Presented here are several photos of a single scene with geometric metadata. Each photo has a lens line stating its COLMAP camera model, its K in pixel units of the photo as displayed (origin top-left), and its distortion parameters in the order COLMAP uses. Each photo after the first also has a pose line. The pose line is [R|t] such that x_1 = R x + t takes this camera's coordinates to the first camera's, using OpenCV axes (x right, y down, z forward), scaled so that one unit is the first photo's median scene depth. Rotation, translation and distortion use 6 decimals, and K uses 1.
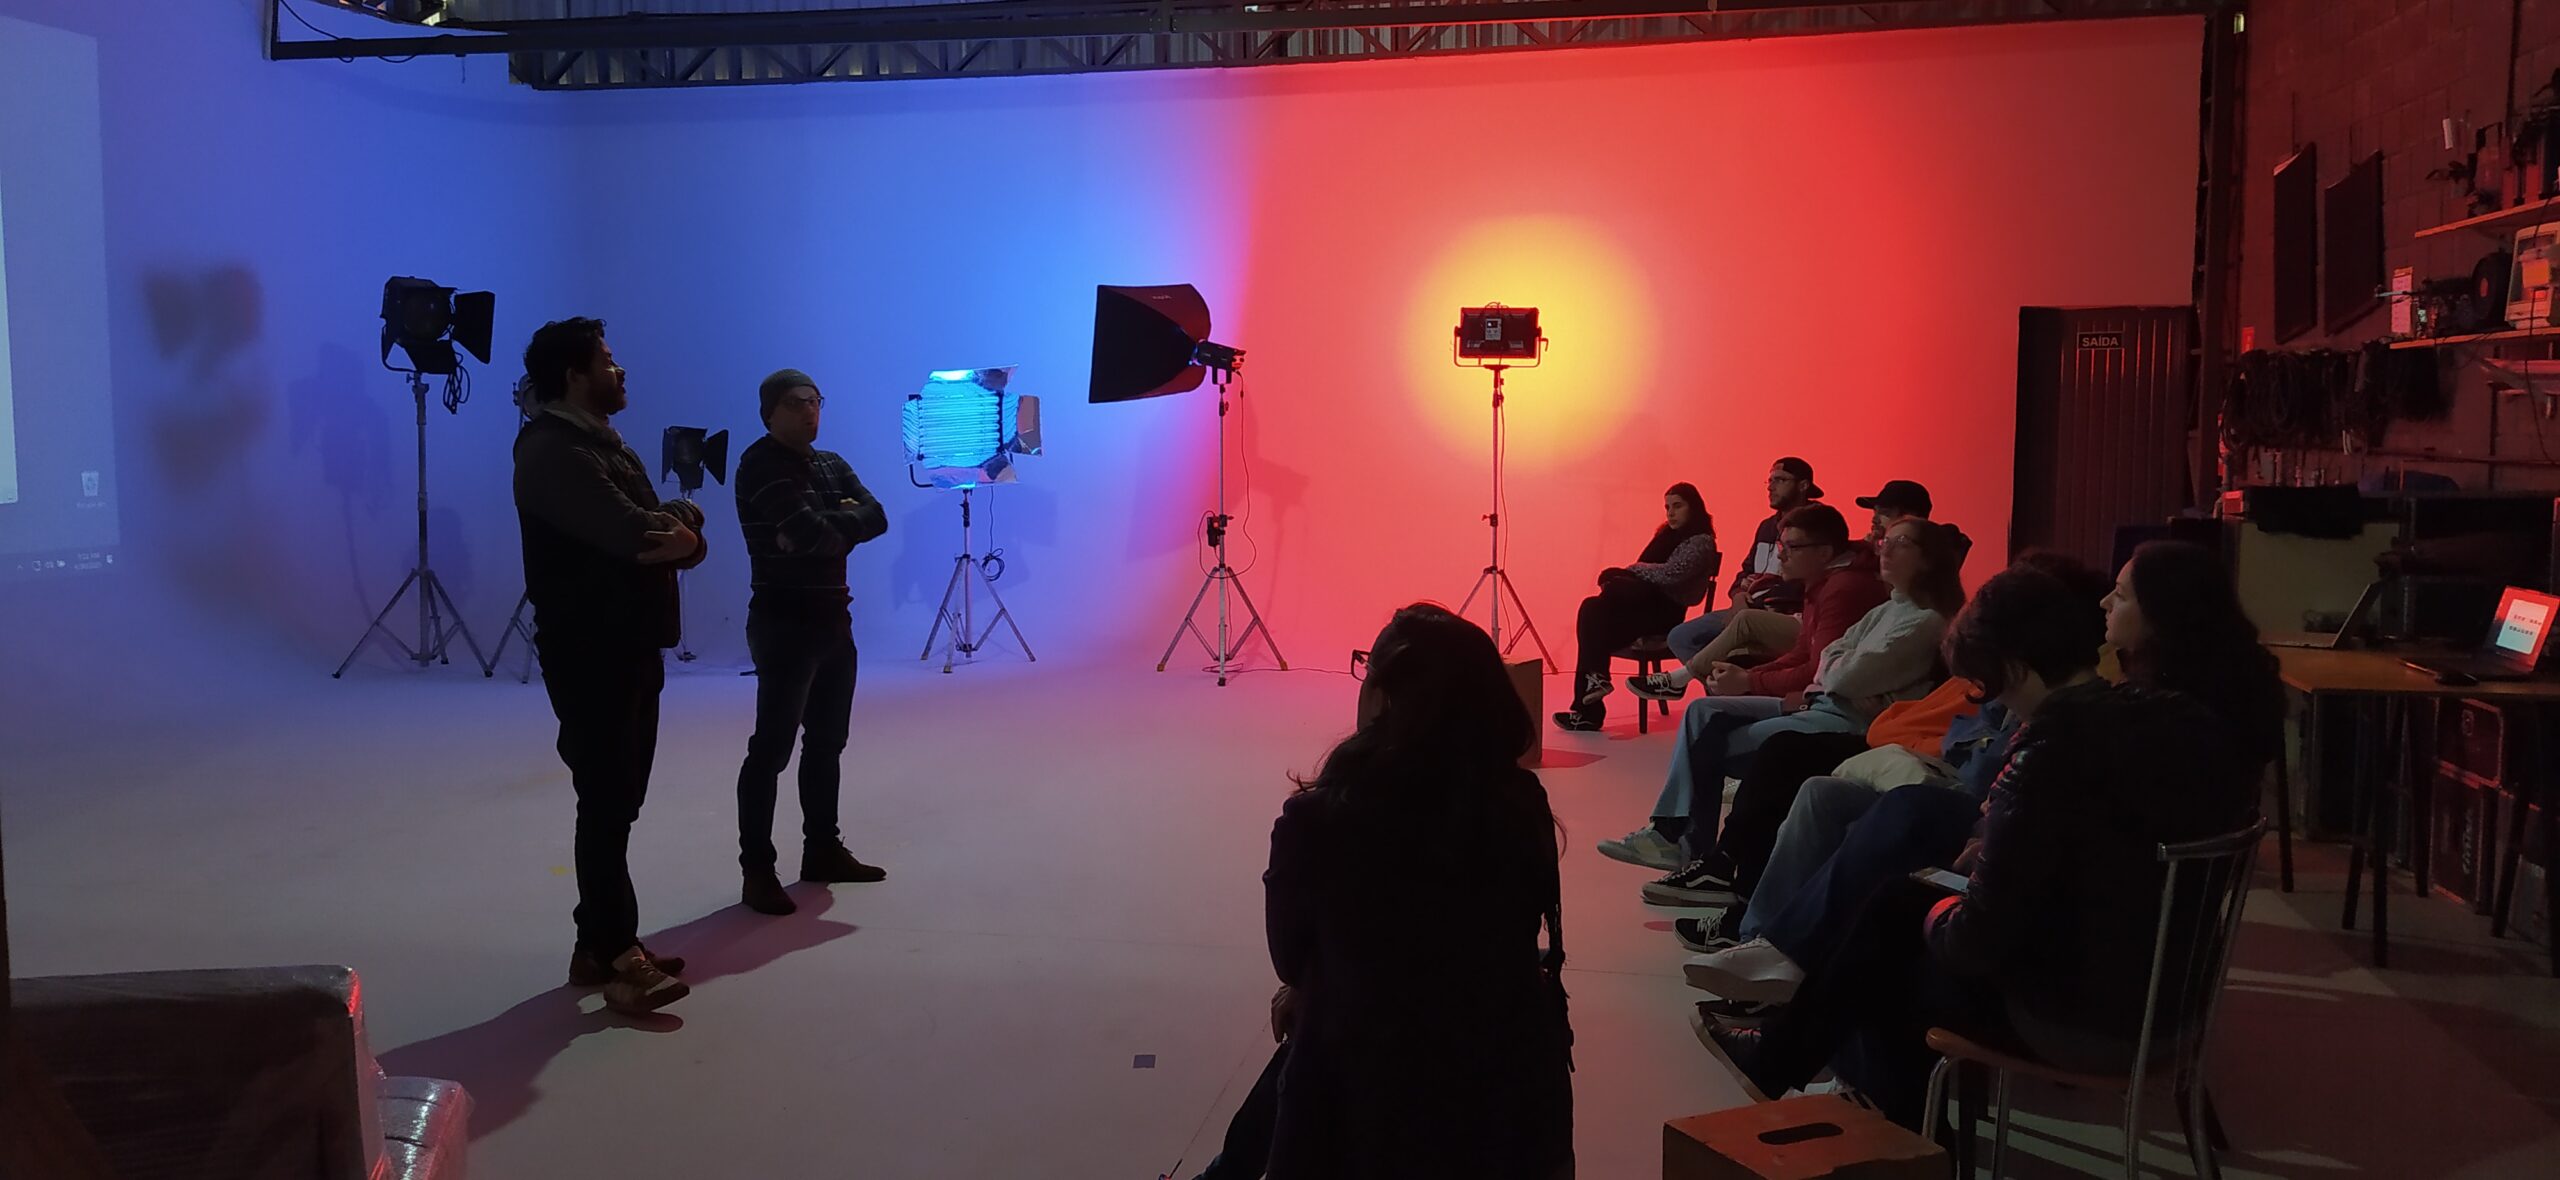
lens RADIAL K [[1891.1, 0, 1280.0], [0, 1891.1, 590.0], [0, 0, 1]] dist [0.033643, -0.072299]
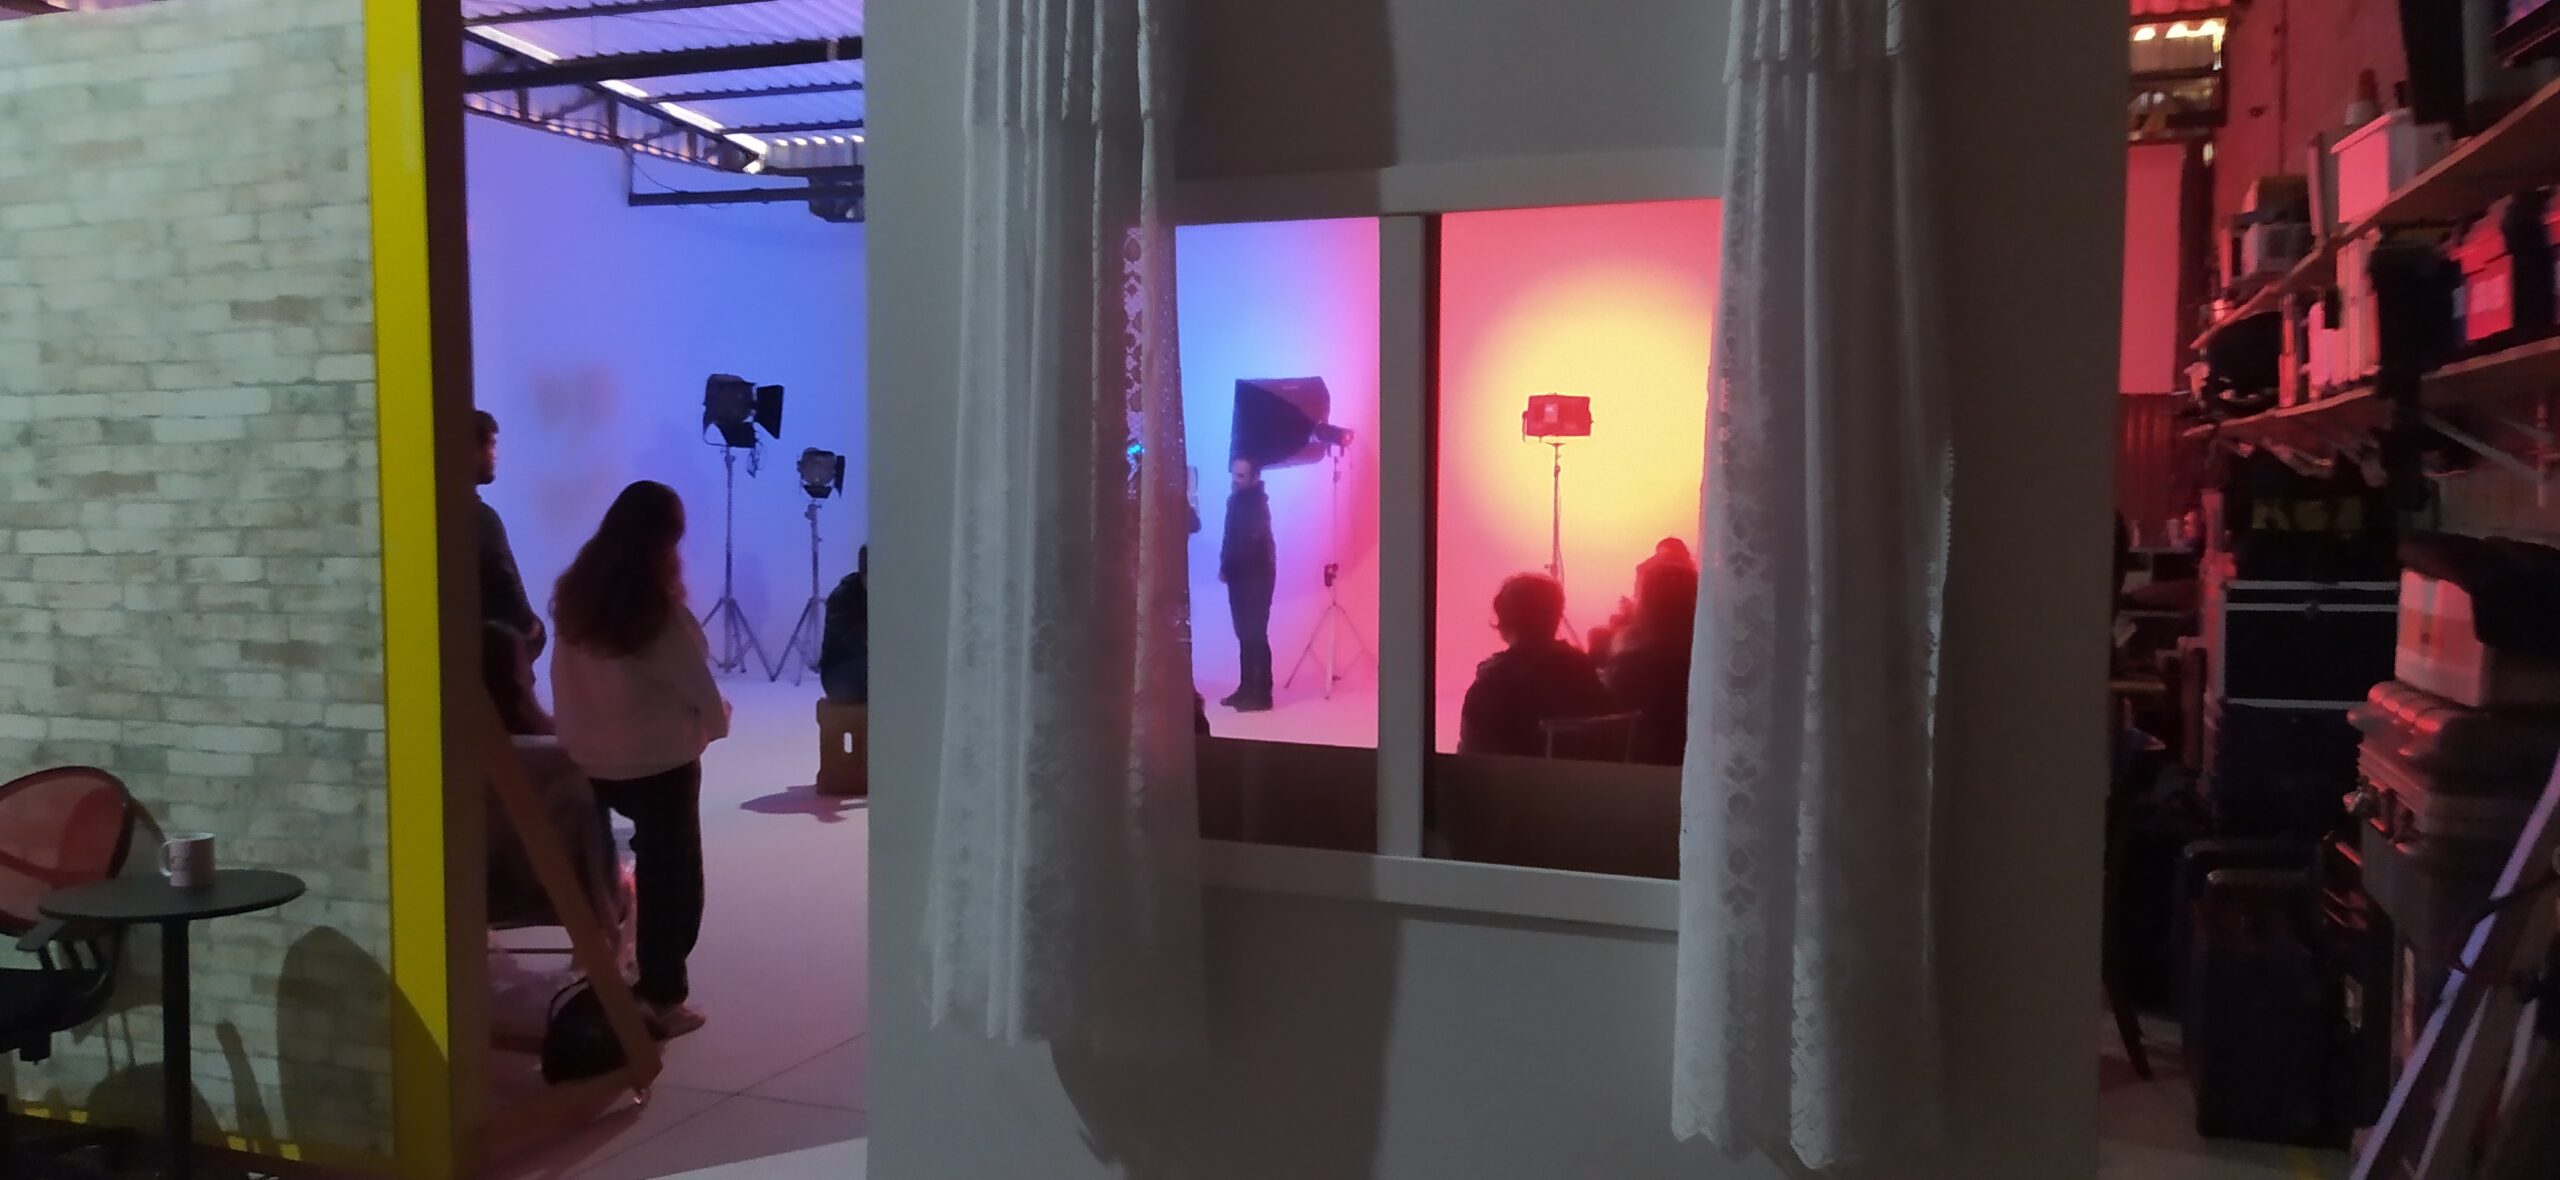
lens RADIAL K [[1883.1, 0, 1280.0], [0, 1883.1, 590.0], [0, 0, 1]] dist [0.035335, 0.003504]
pose [[0.986694, 0.014659, -0.161928, 0.132057], [-0.020495, 0.999197, -0.034430, 0.021013], [0.161294, 0.037290, 0.986202, -0.215358]]
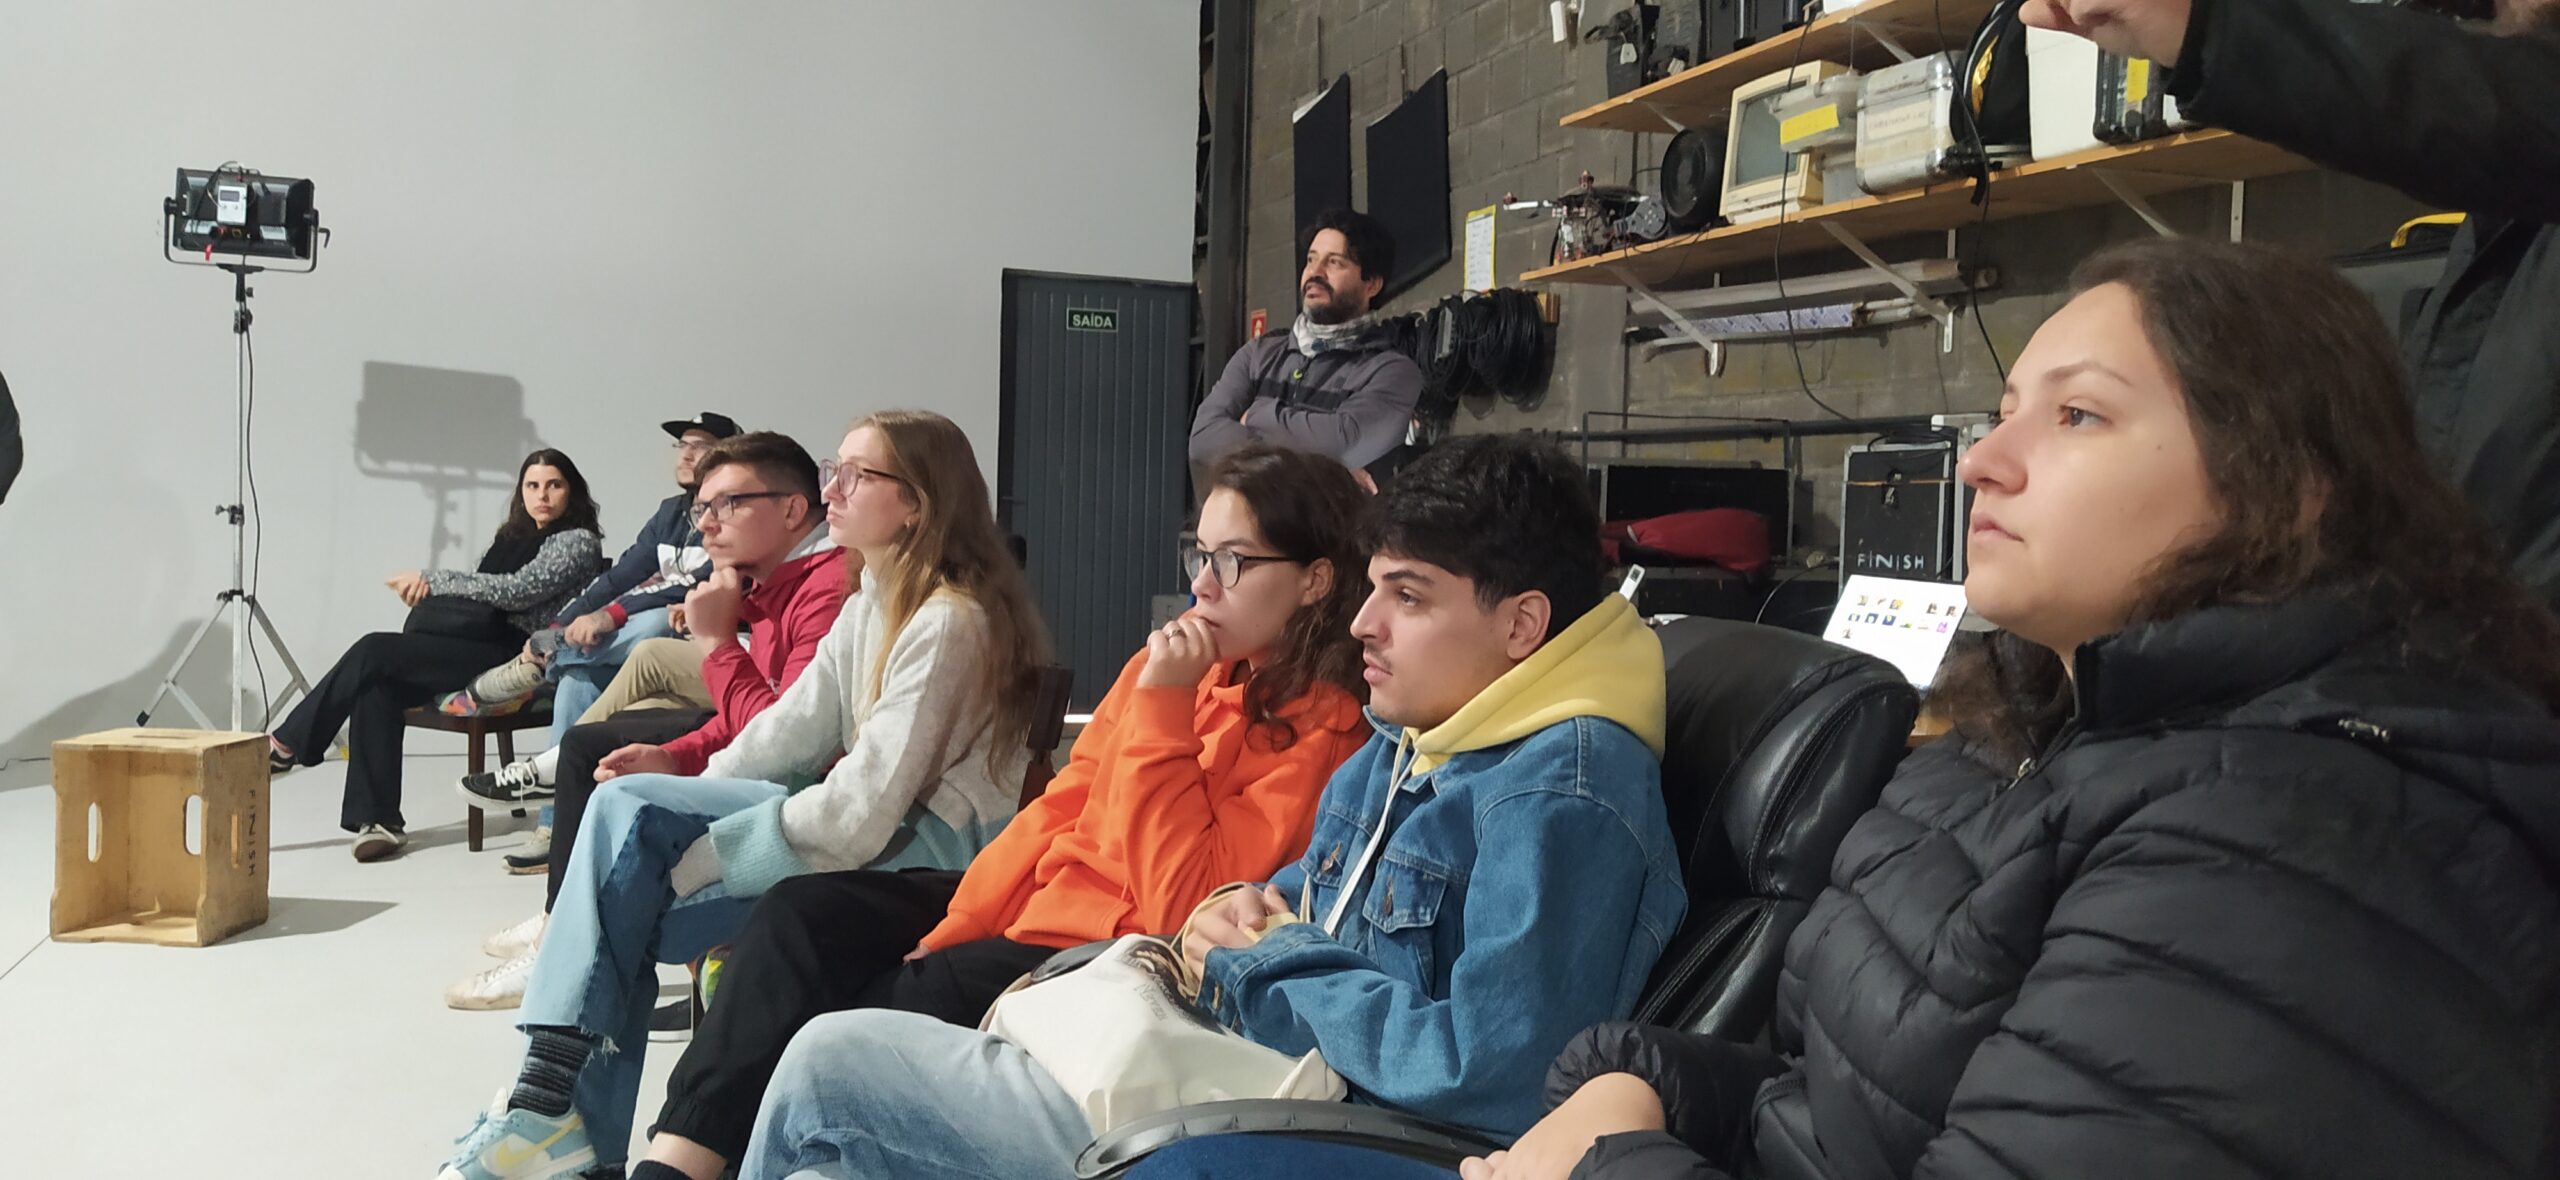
lens RADIAL K [[1891.1, 0, 1280.0], [0, 1891.1, 590.0], [0, 0, 1]] dist [0.033643, -0.072299]
pose [[0.849622, -0.001662, 0.527389, 0.073304], [0.018522, 0.999472, -0.026689, 0.010208], [-0.527066, 0.032444, 0.849205, 0.285238]]
